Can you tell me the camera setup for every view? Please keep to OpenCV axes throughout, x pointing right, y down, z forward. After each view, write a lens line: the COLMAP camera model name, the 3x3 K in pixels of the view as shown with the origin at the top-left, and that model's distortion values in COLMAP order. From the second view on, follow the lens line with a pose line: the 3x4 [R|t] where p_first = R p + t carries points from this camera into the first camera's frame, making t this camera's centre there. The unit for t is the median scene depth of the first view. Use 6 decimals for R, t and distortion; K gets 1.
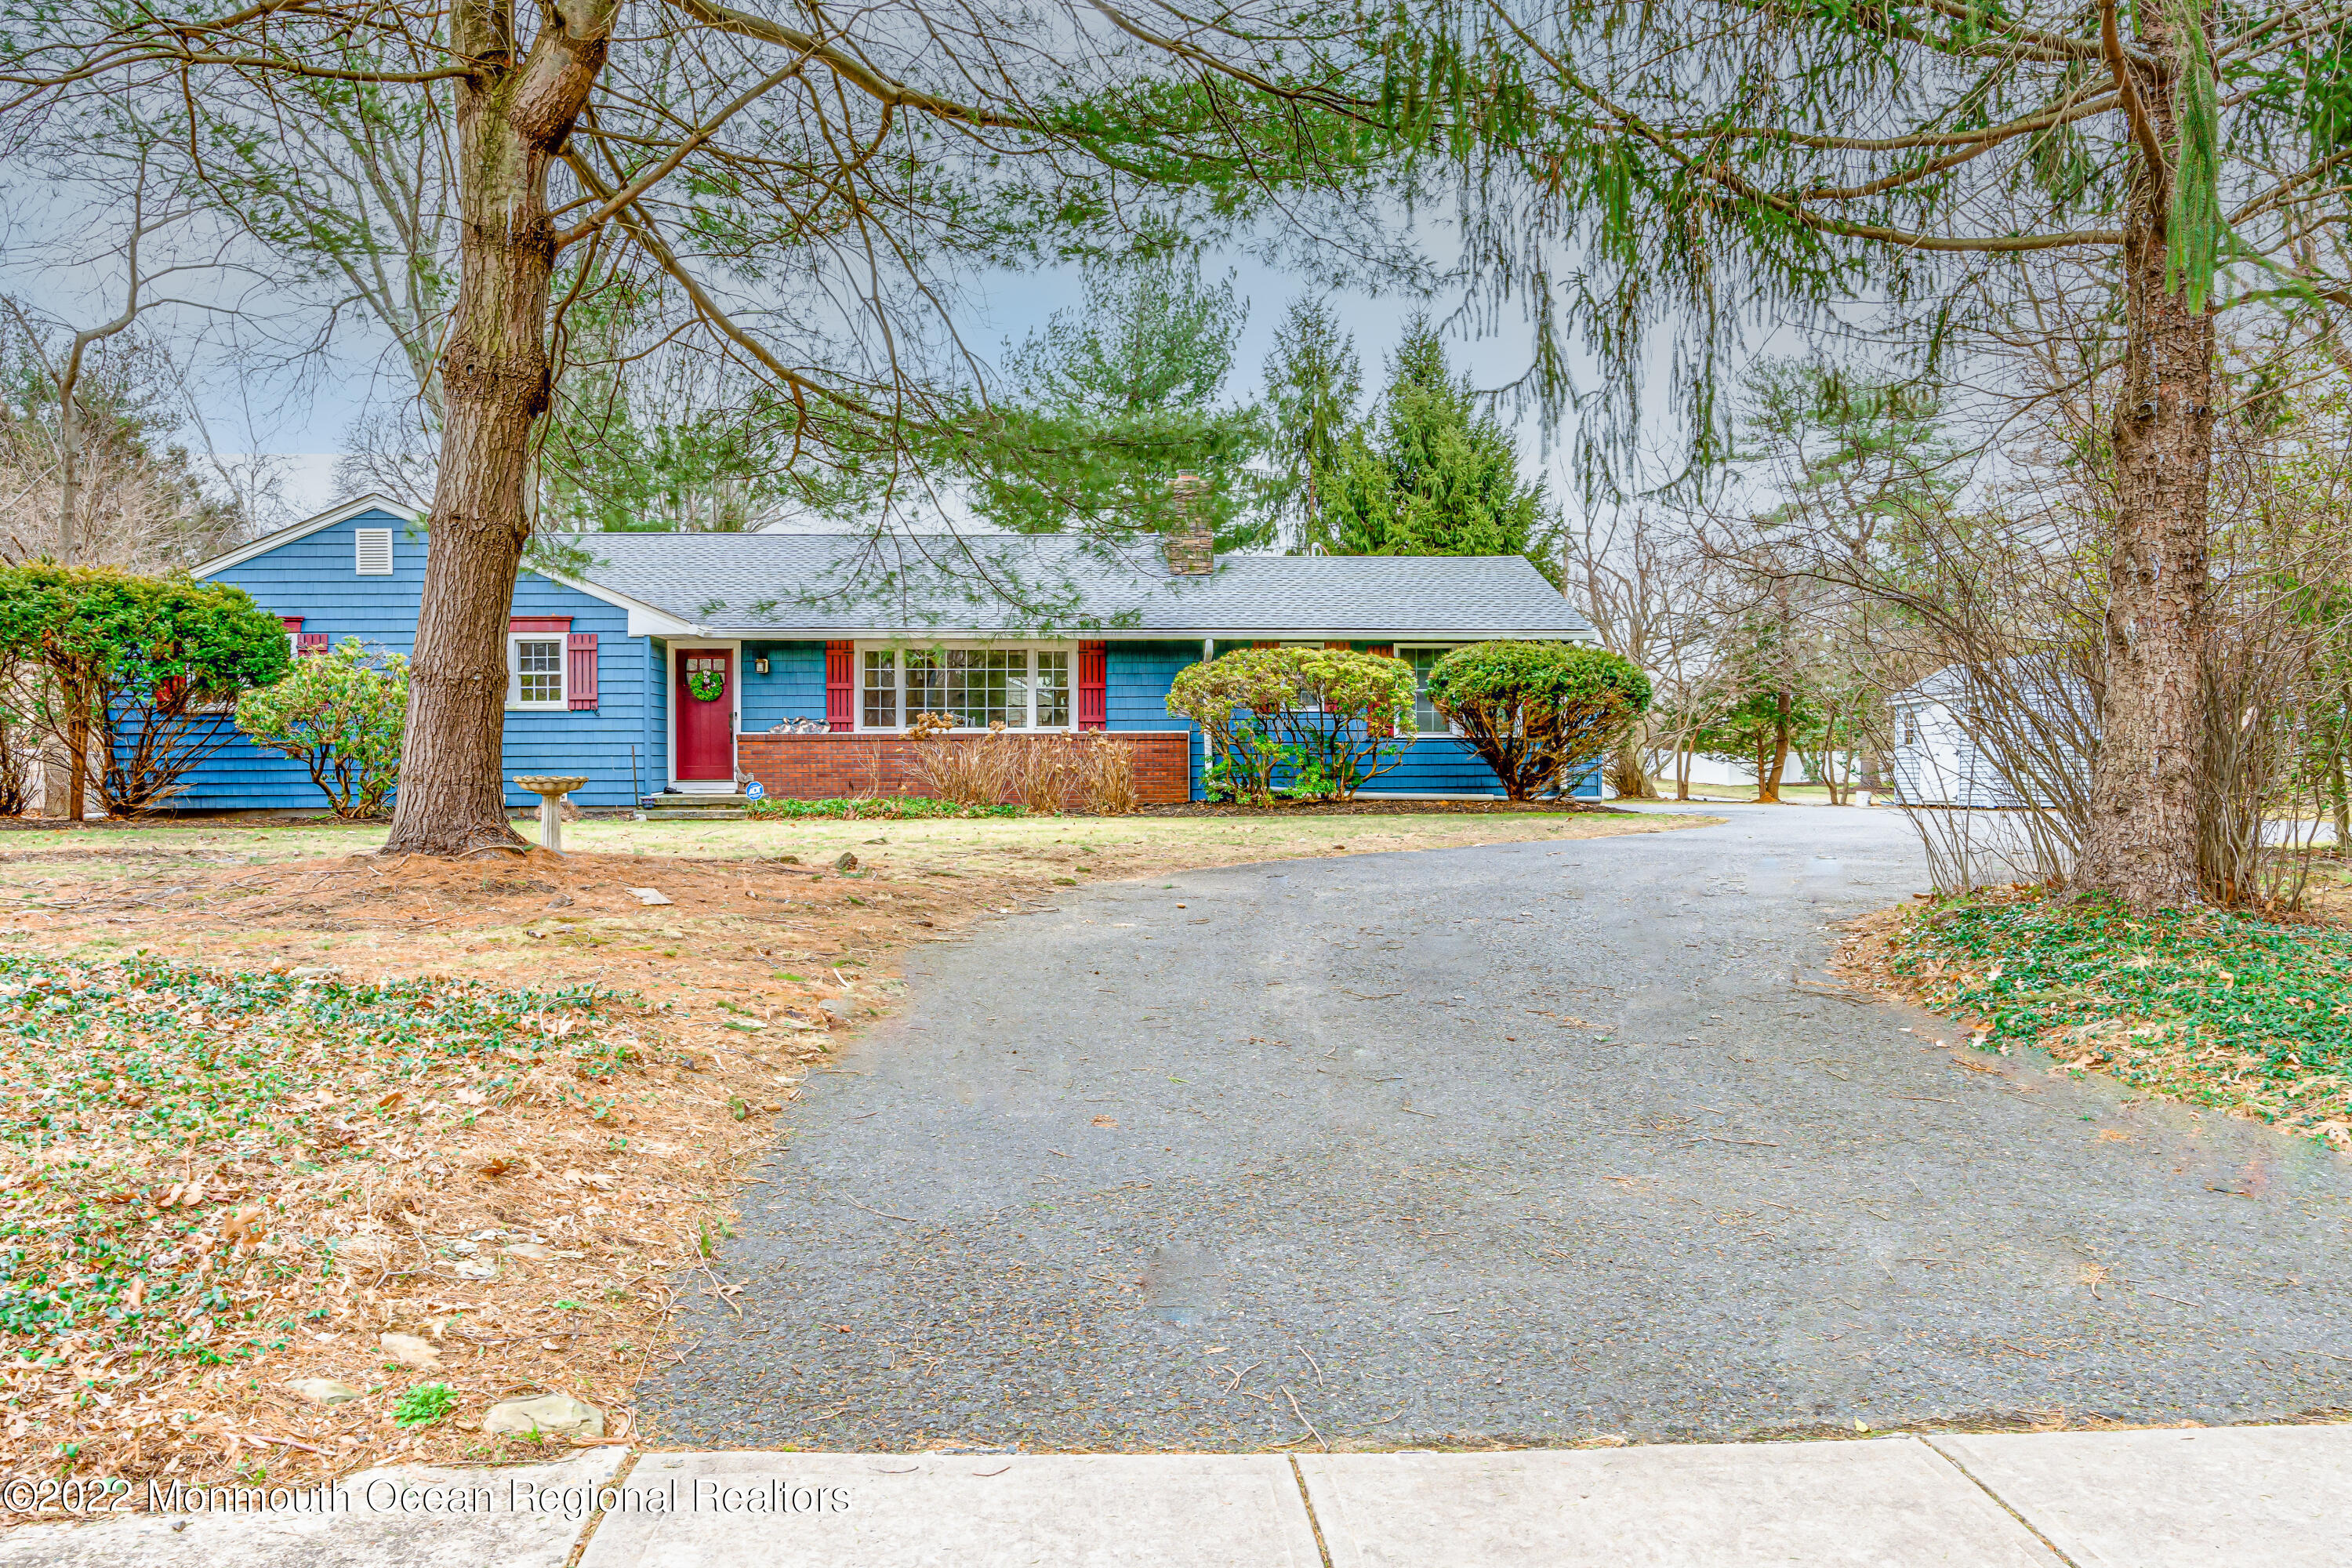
lens RADIAL K [[1718.6, 0, 1179.1], [0, 1718.6, 782.3], [0, 0, 1]] dist [-0.039537, 0.004235]
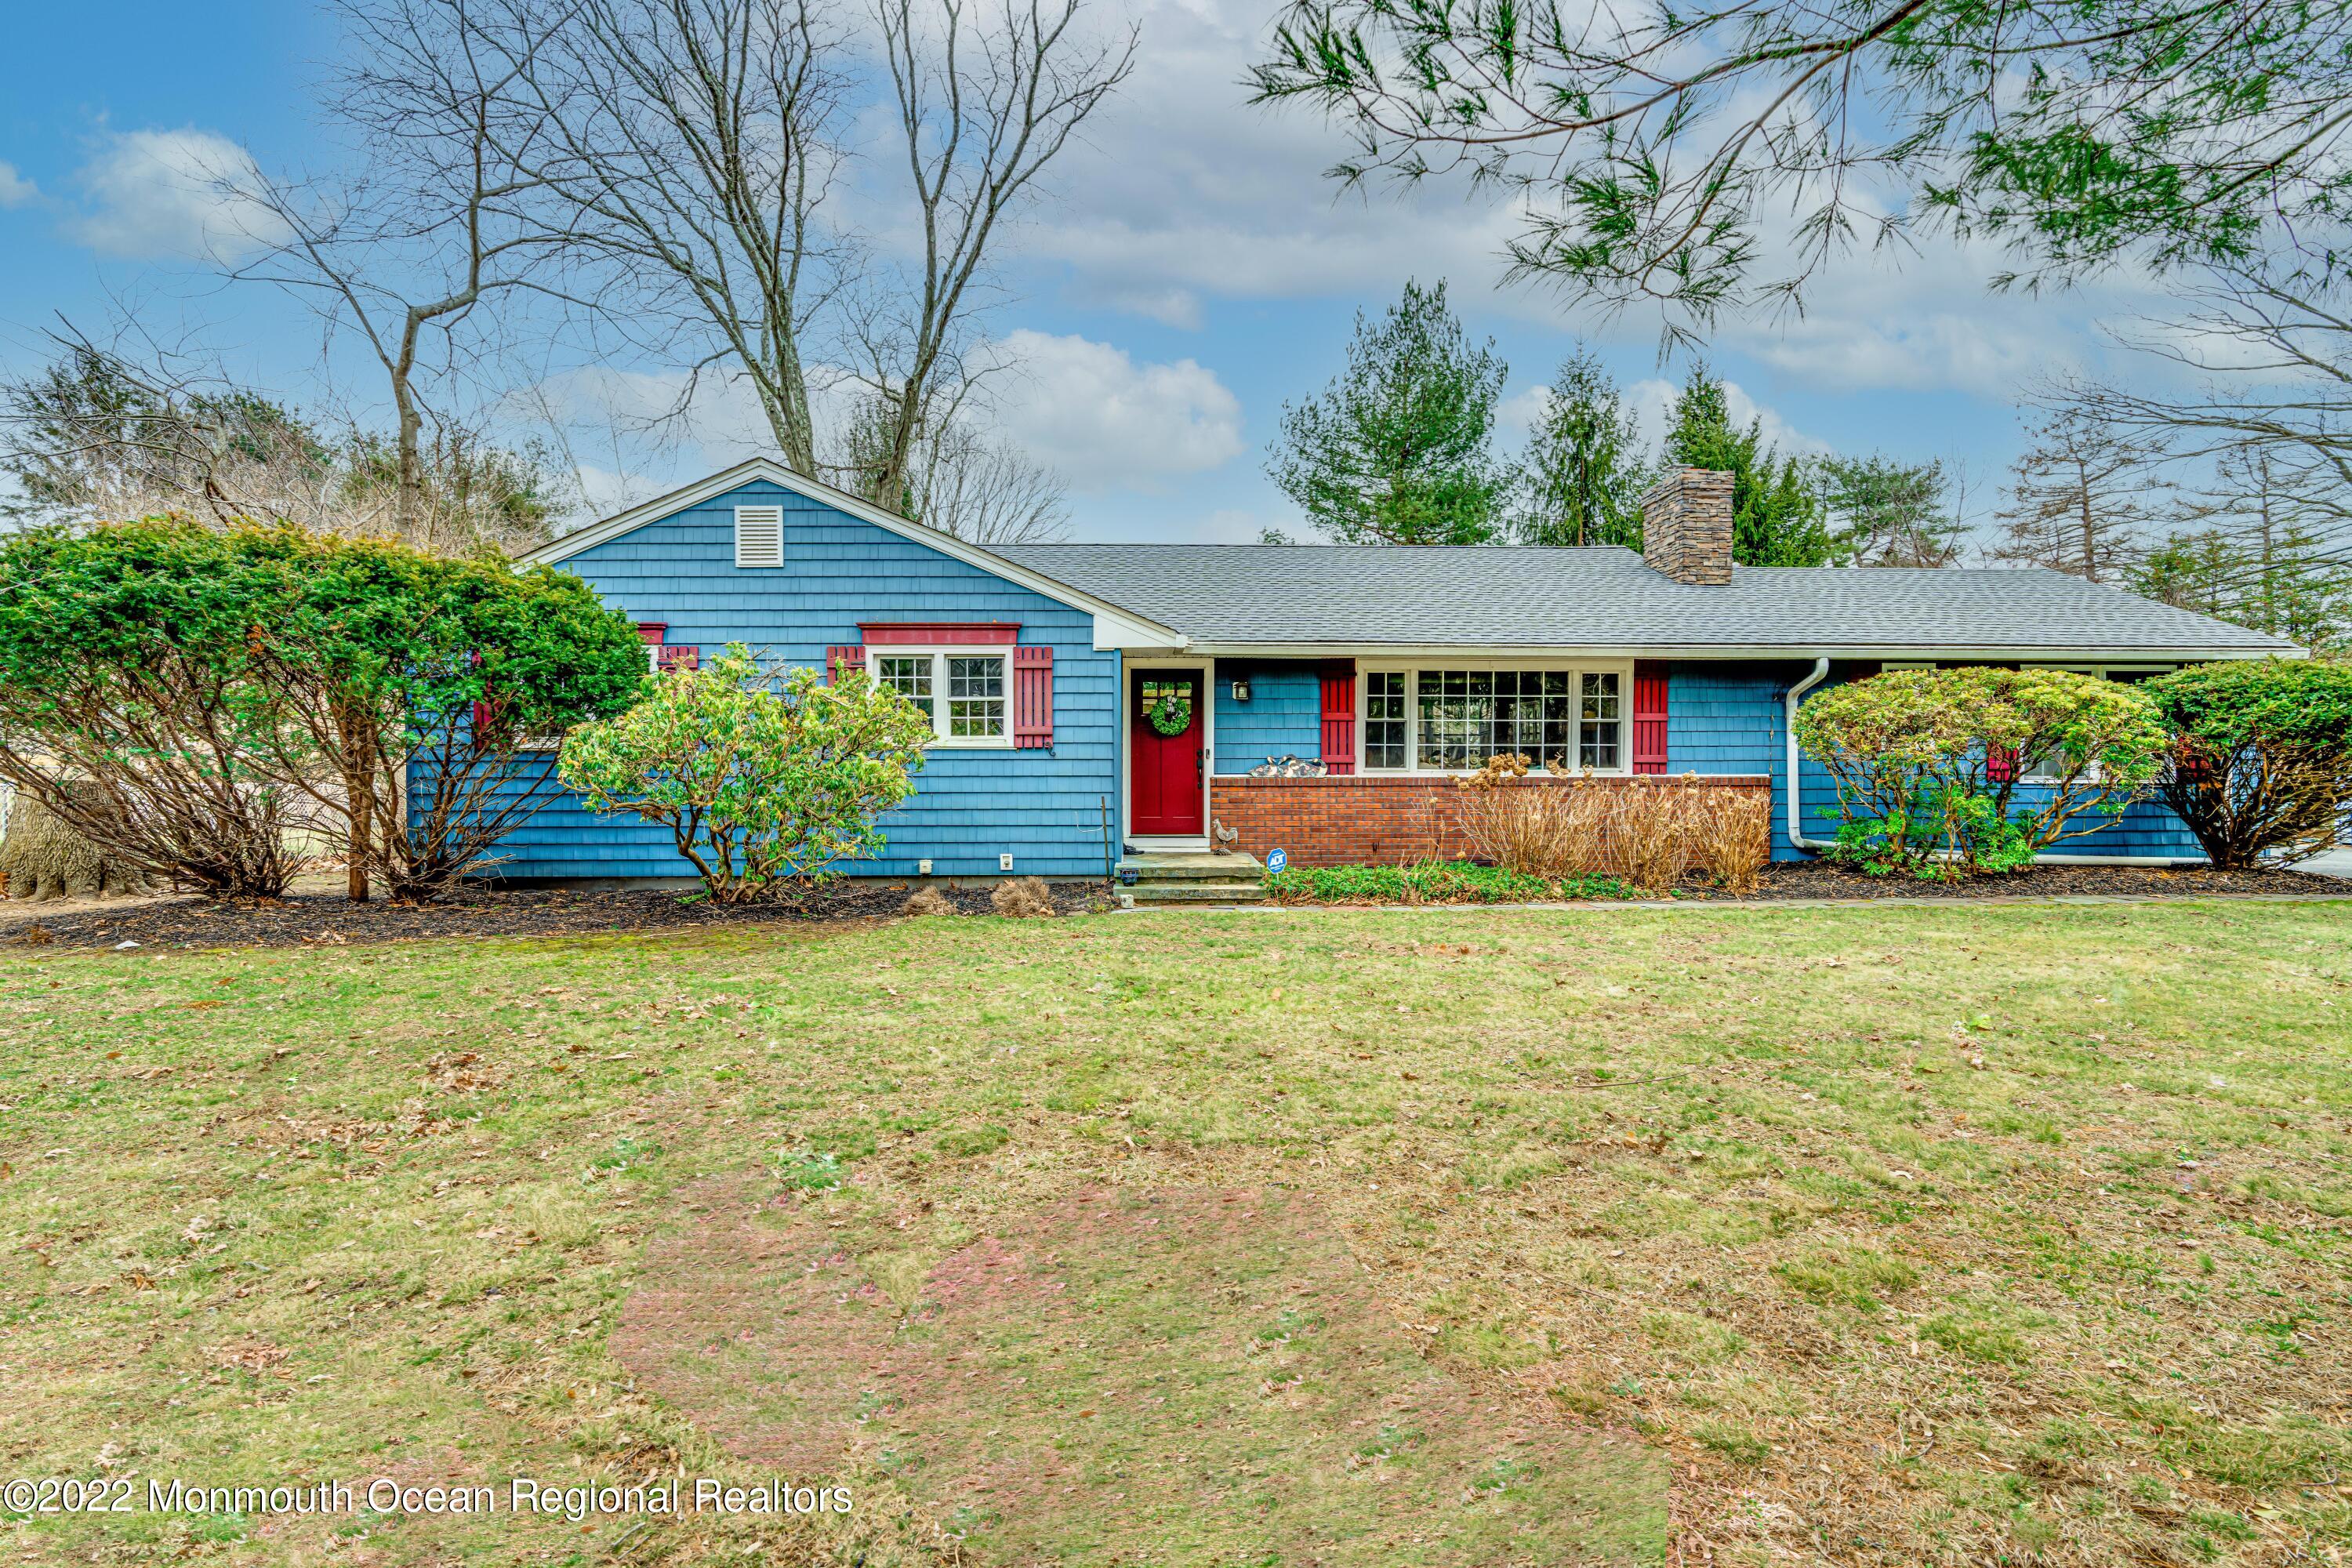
lens RADIAL K [[1105.3, 0, 1173.6], [0, 1105.3, 783.0], [0, 0, 1]] dist [-0.022140, 0.003208]
pose [[0.998927, 0.004463, -0.046092, -0.259793], [-0.004050, 0.999951, 0.009061, -0.031092], [0.046131, -0.008865, 0.998896, 0.507940]]
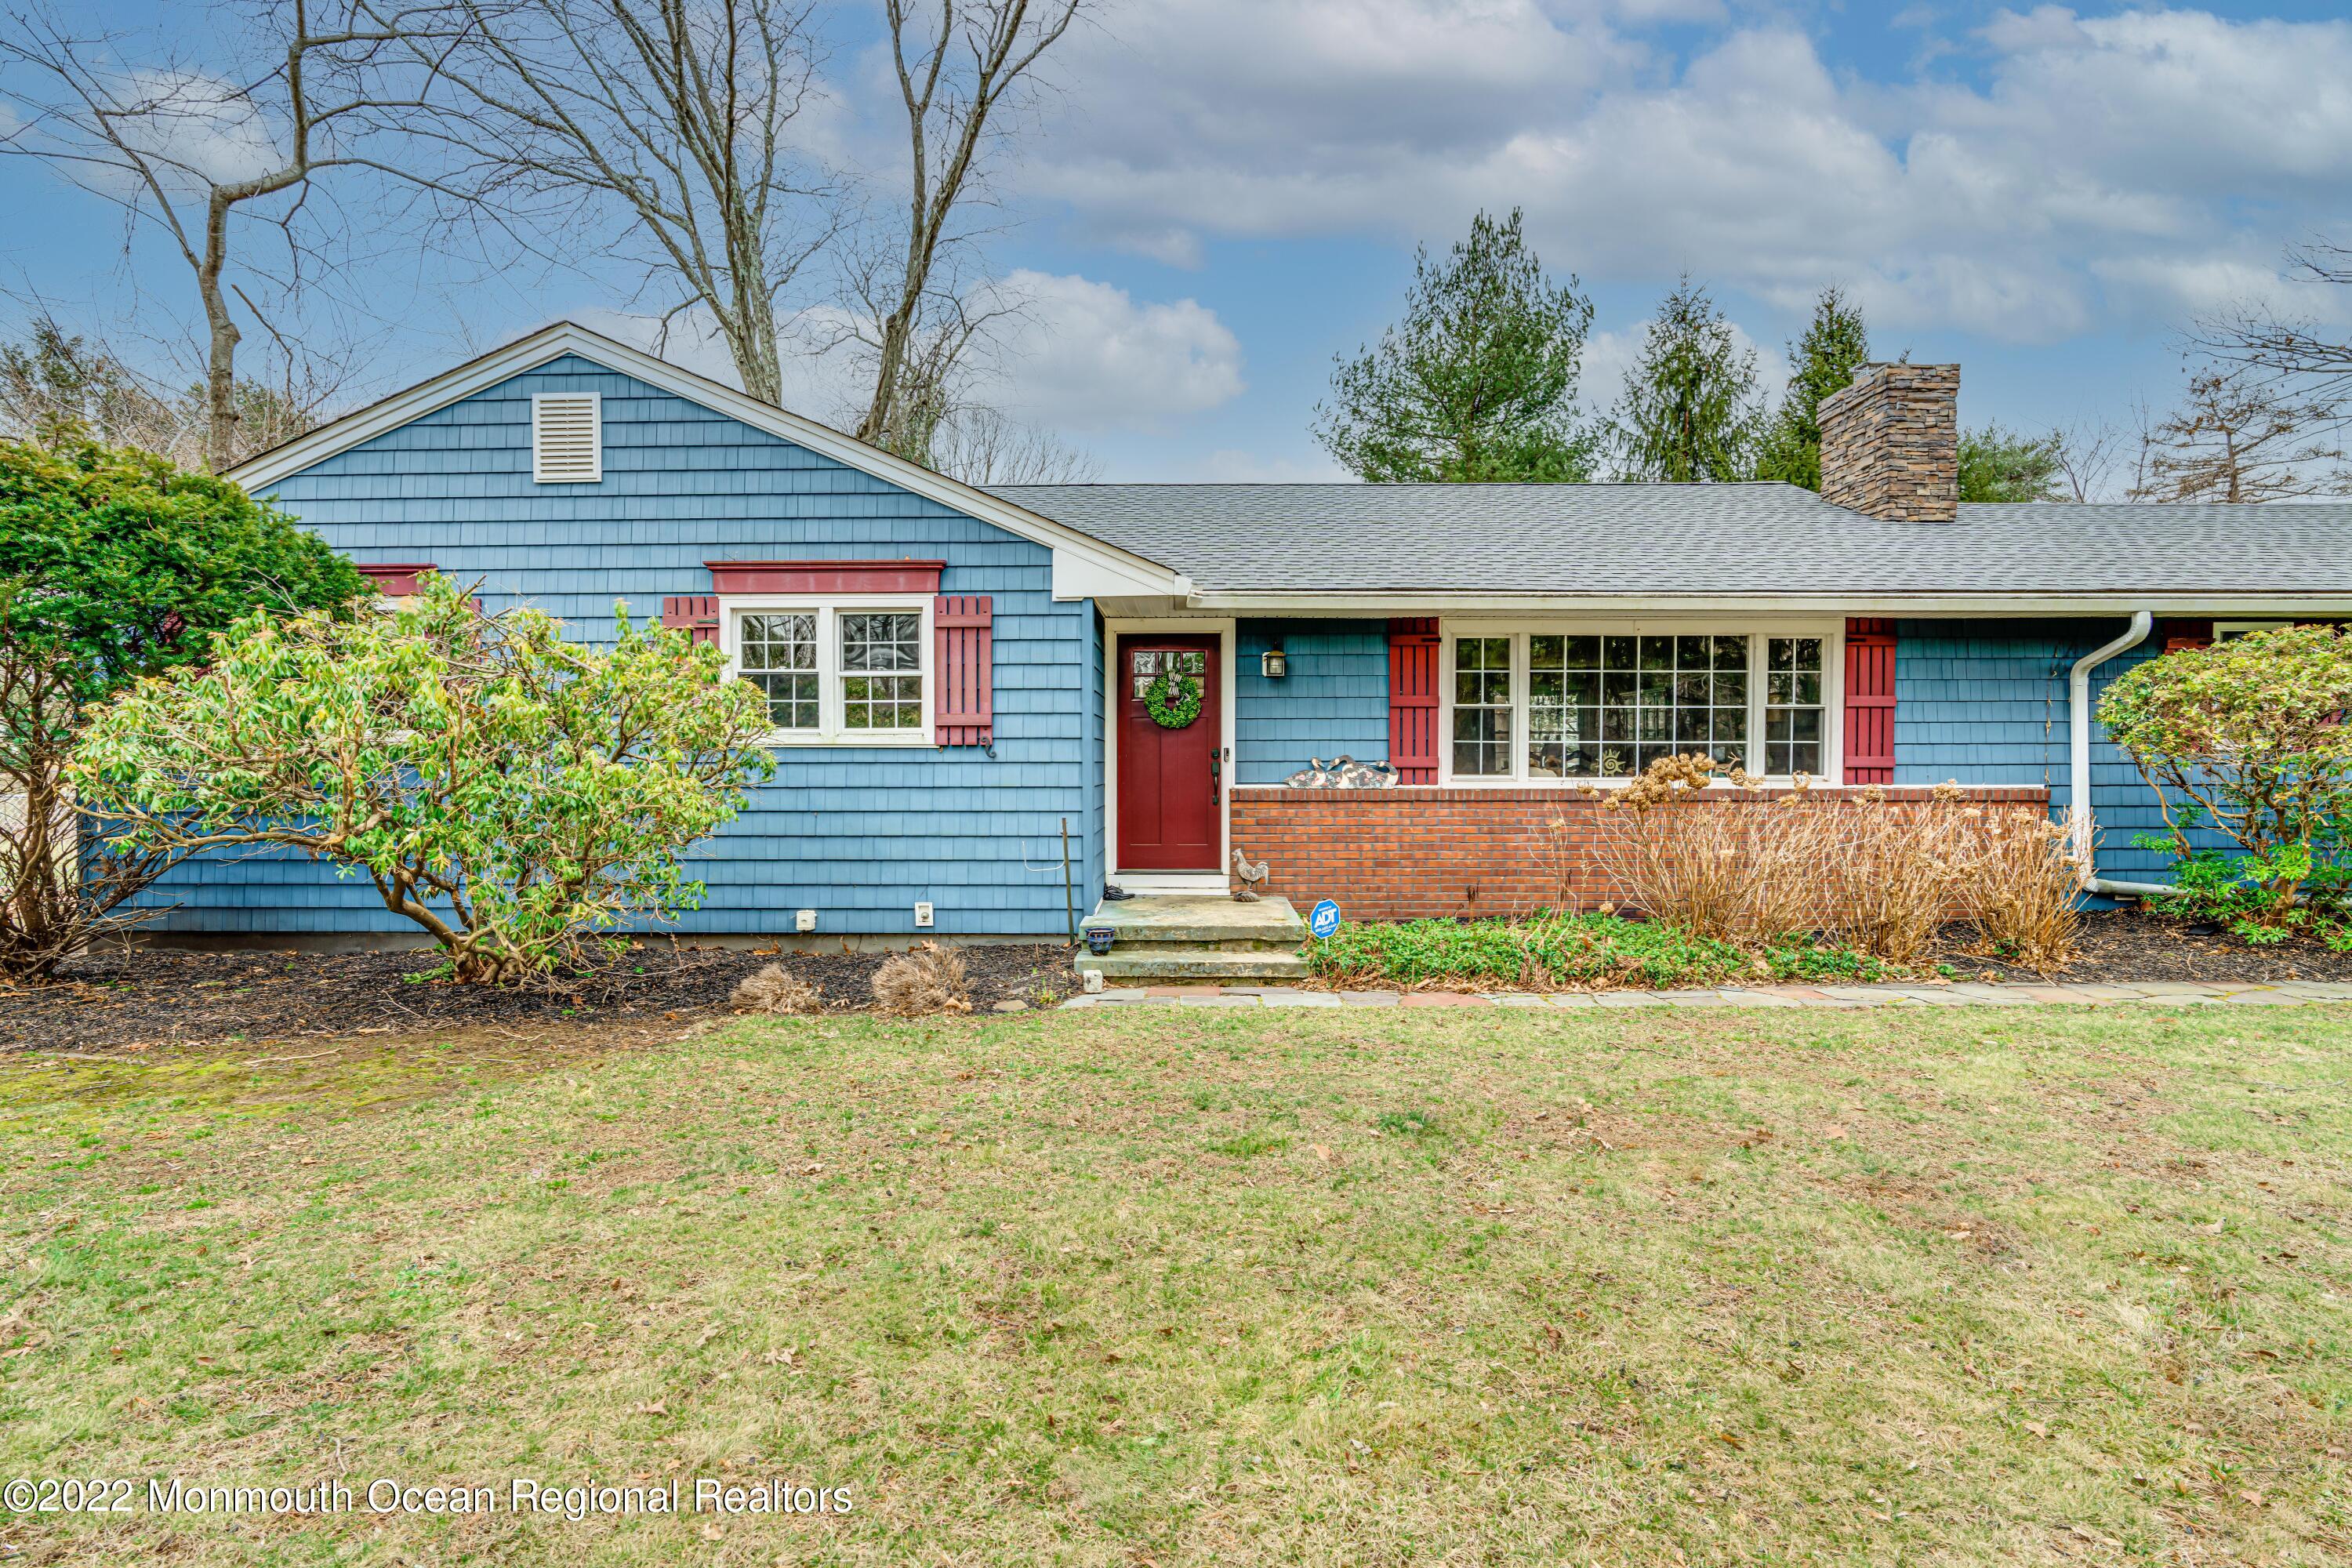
lens RADIAL K [[1105.3, 0, 1172.6], [0, 1105.3, 793.4], [0, 0, 1]] dist [-0.022140, 0.003208]
pose [[0.995886, 0.006141, -0.090406, -0.252400], [-0.004746, 0.999866, 0.015645, -0.033060], [0.090490, -0.015151, 0.995782, 0.665881]]
